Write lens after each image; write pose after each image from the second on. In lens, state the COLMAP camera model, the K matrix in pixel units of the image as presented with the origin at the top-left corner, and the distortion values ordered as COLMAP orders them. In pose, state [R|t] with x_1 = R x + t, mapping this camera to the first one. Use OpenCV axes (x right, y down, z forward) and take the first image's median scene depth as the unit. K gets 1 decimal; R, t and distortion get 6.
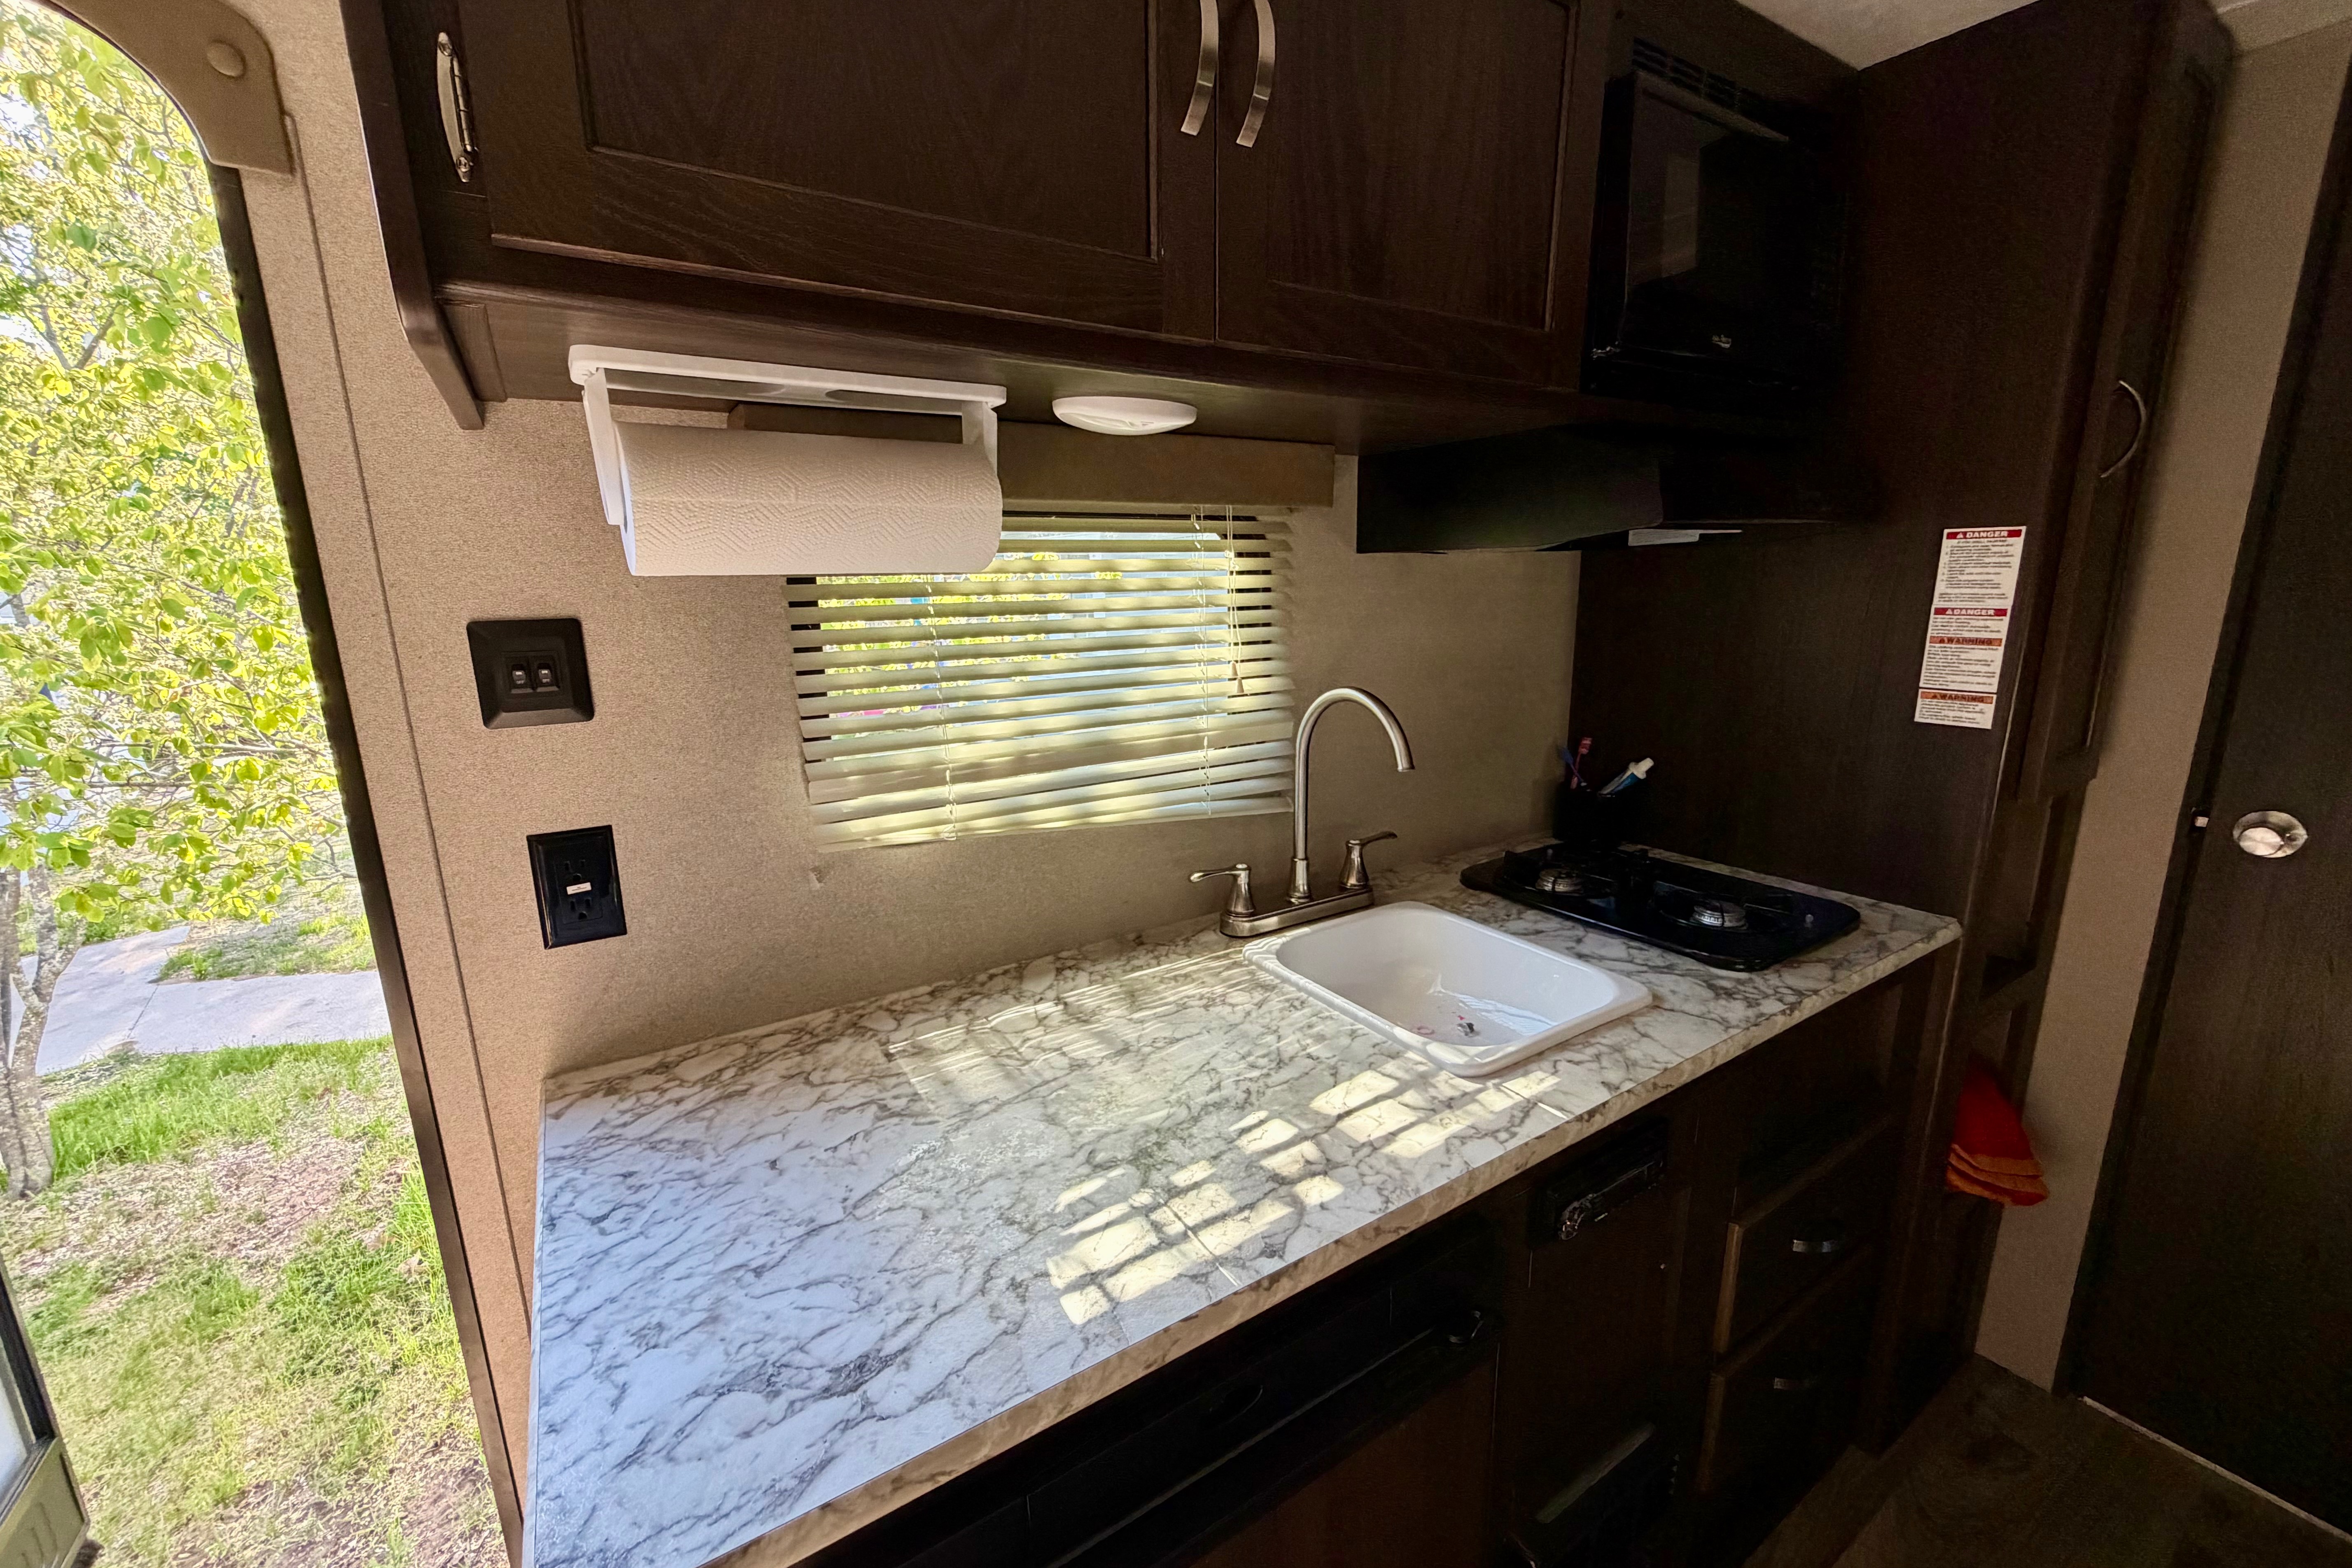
lens RADIAL K [[934.3, 0, 1152.7], [0, 934.3, 782.3], [0, 0, 1]] dist [0.000949, -0.000042]
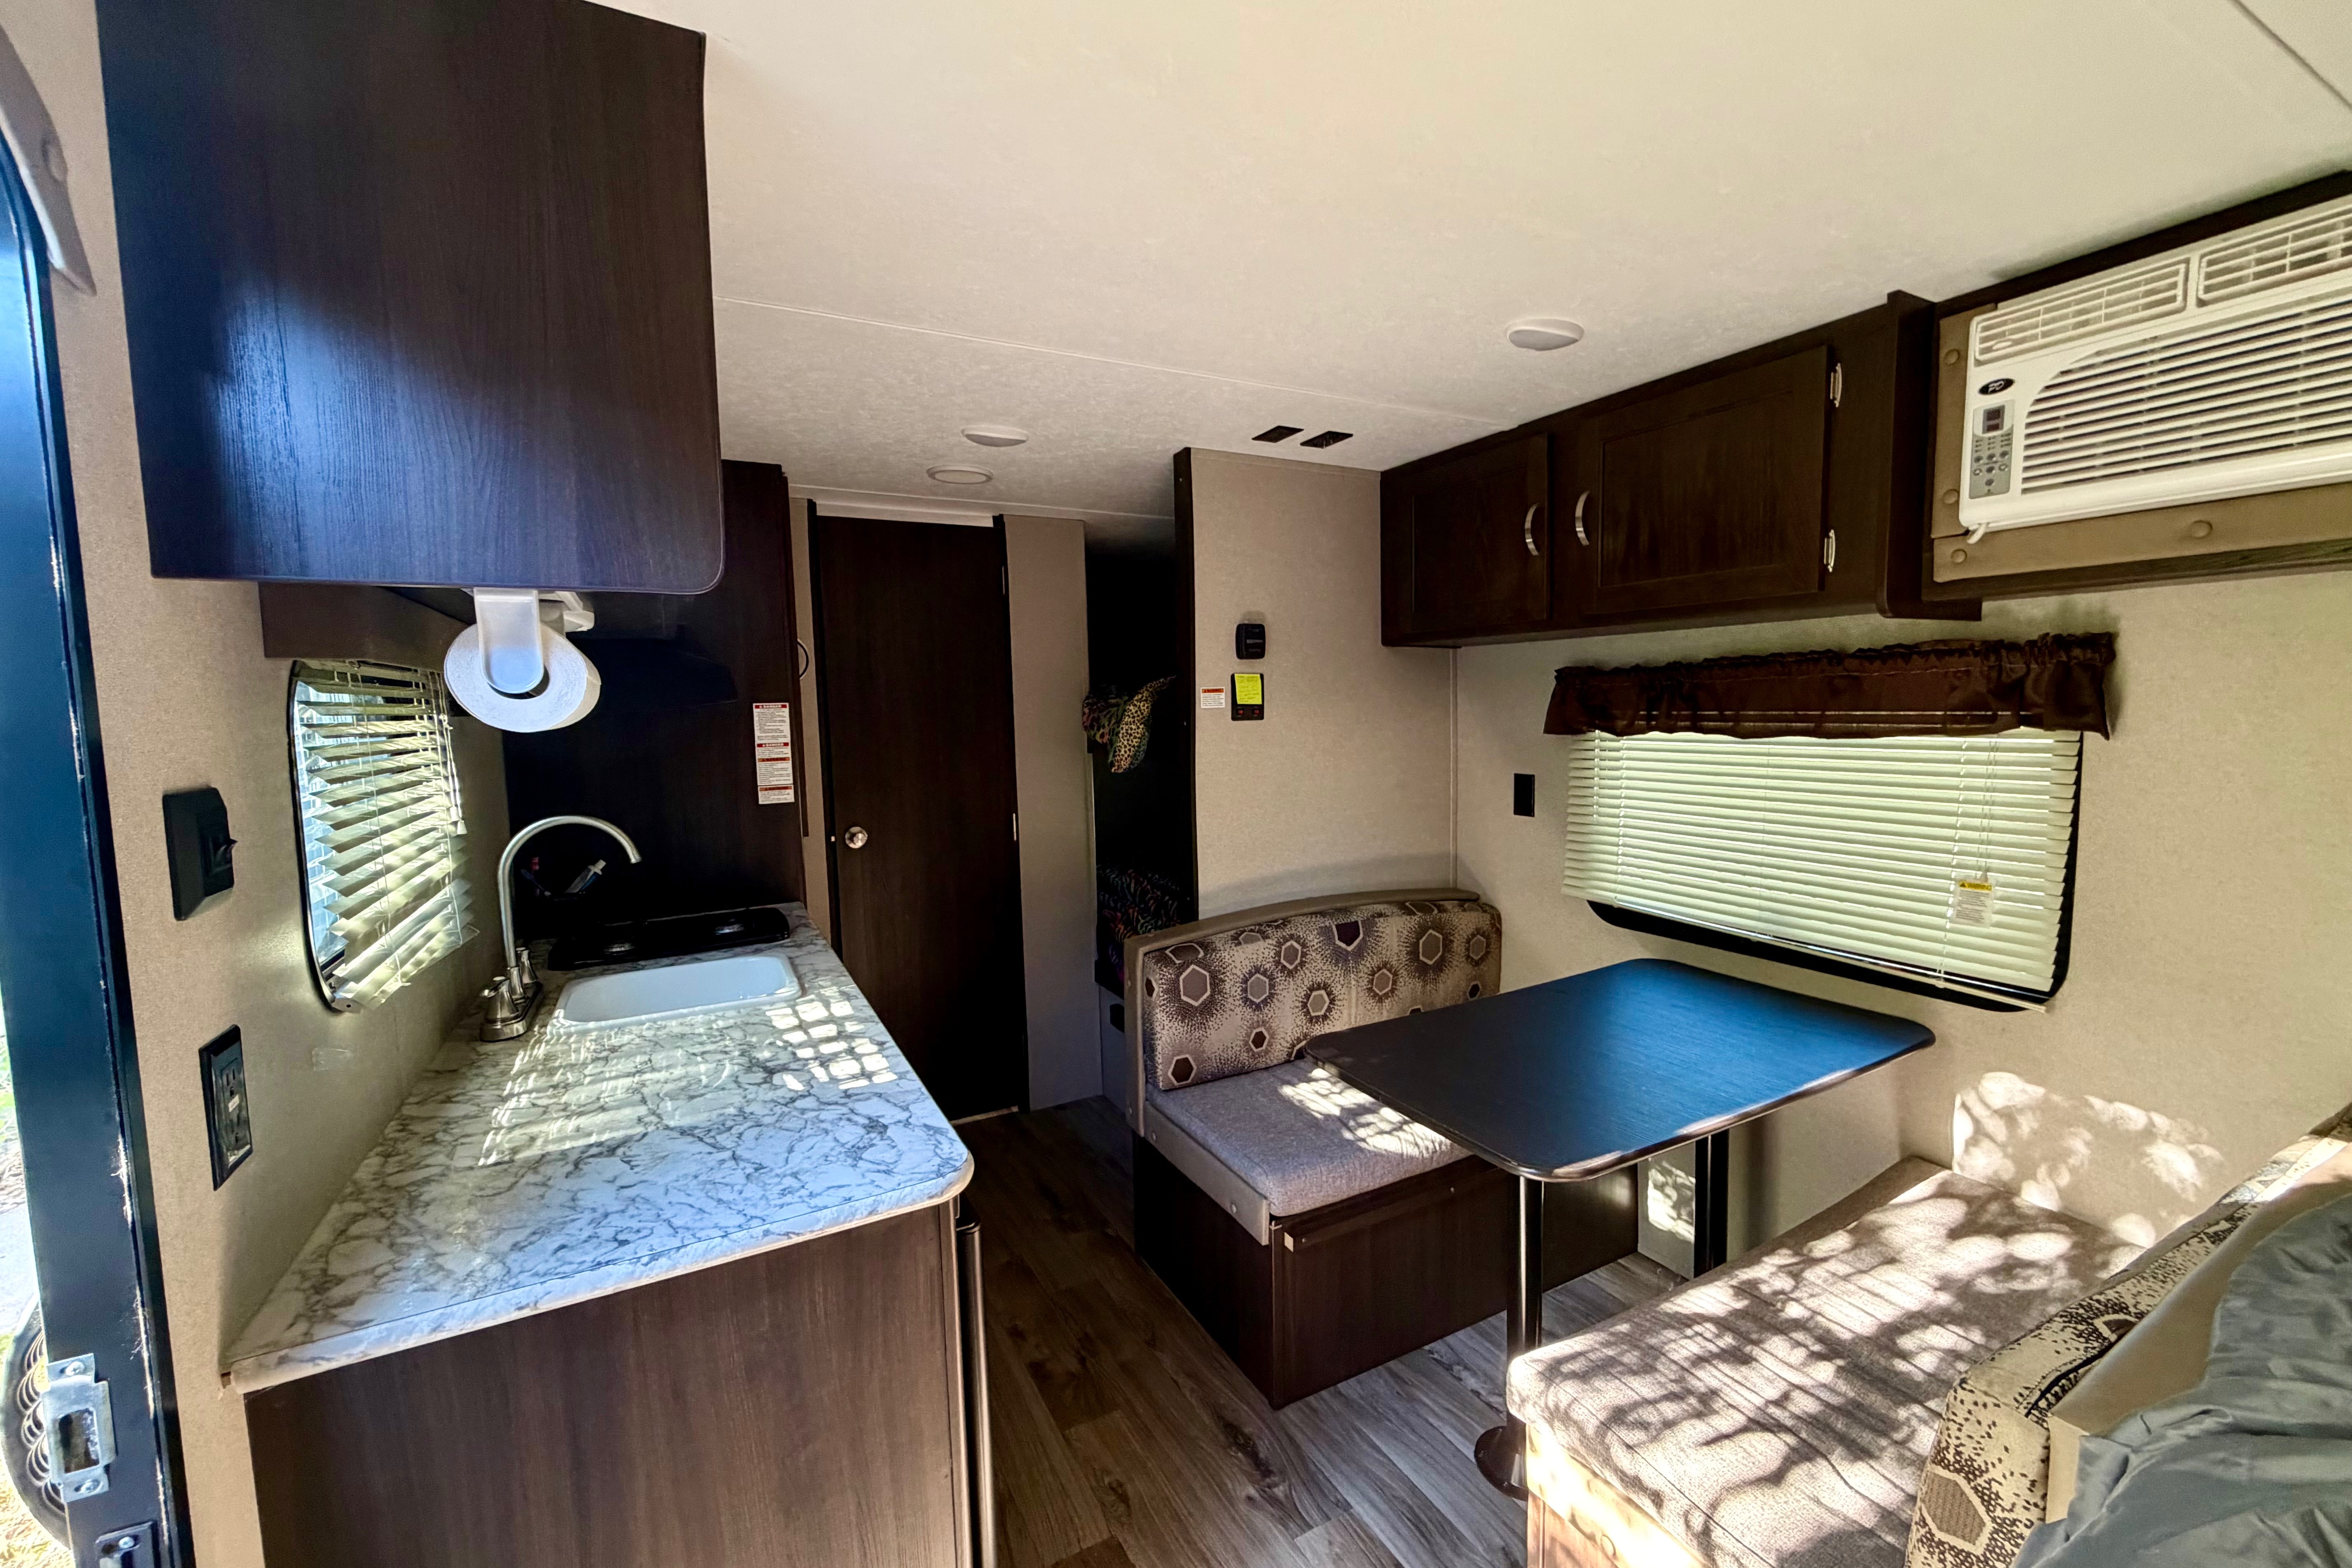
lens RADIAL K [[934.3, 0, 1178.8], [0, 934.3, 783.2], [0, 0, 1]] dist [0.000949, -0.000042]
pose [[0.063701, -0.069235, 0.995564, -1.053252], [0.240433, 0.969271, 0.052023, -0.001517], [-0.968573, 0.236053, 0.078390, 0.038665]]
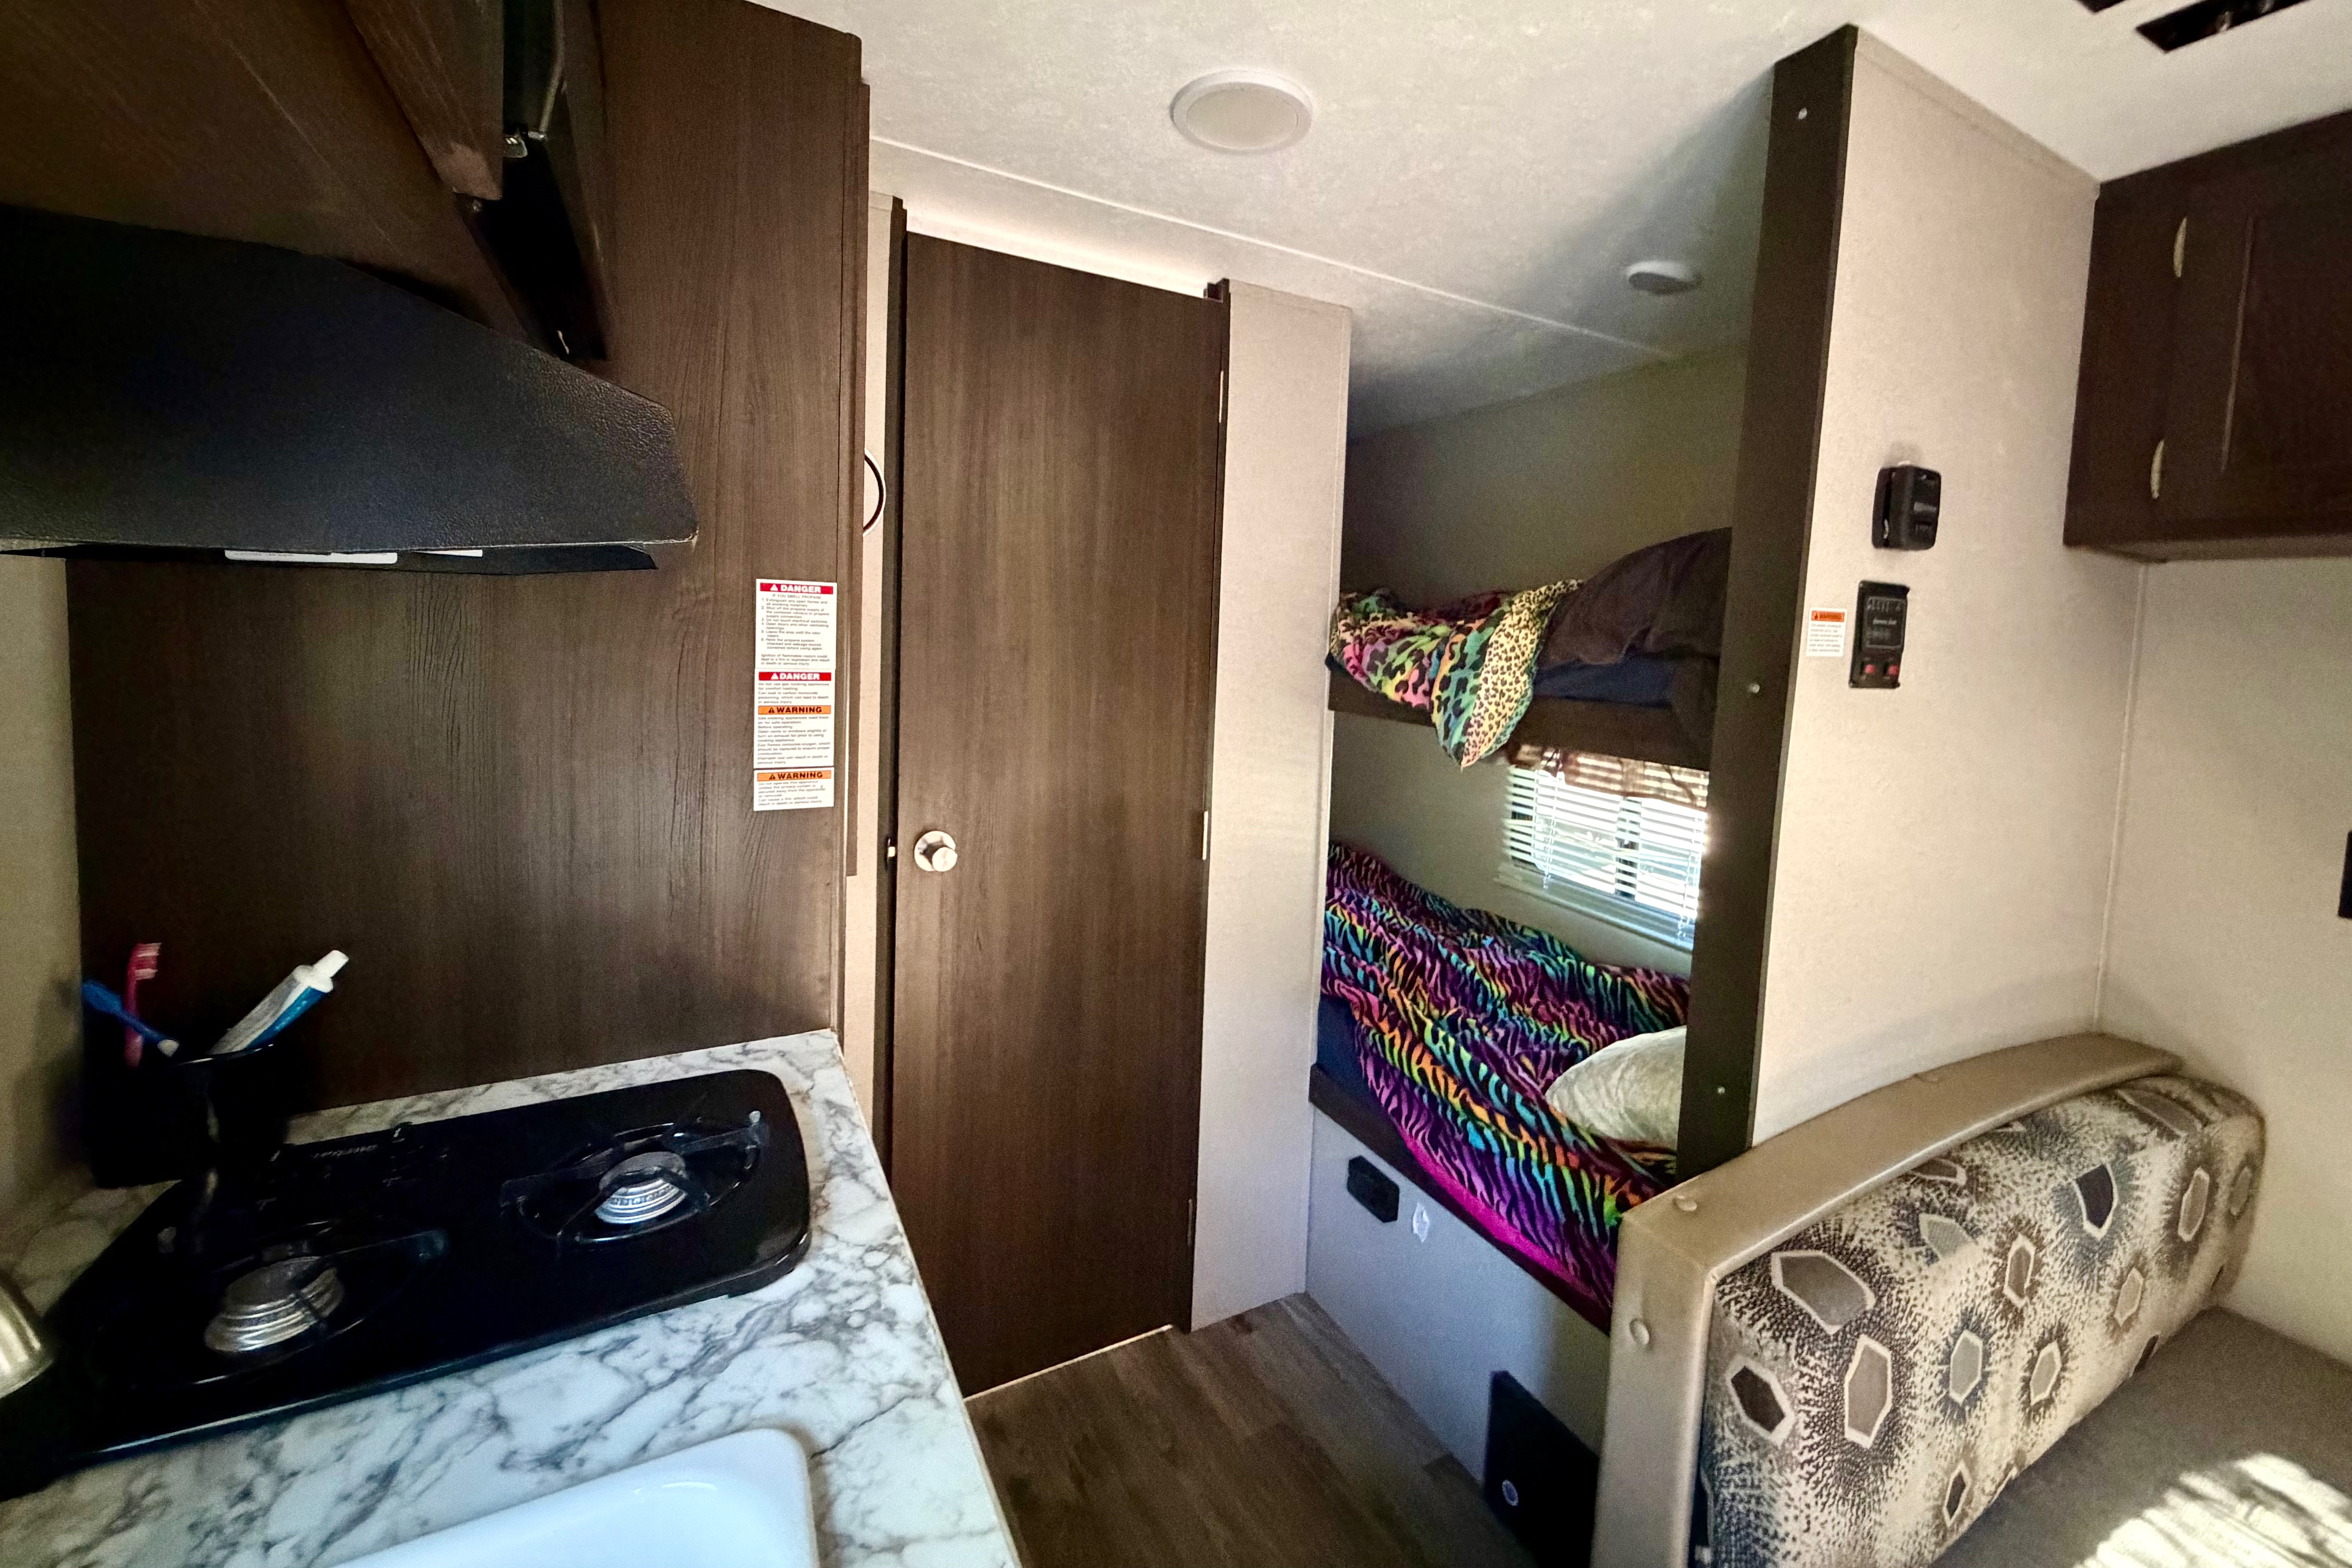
lens RADIAL K [[934.3, 0, 1171.2], [0, 934.3, 684.3], [0, 0, 1]] dist [0.000949, -0.000042]
pose [[0.074152, -0.042910, 0.996323, 0.048214], [0.178229, 0.983559, 0.029096, -0.141318], [-0.981191, 0.175417, 0.080580, 0.606296]]
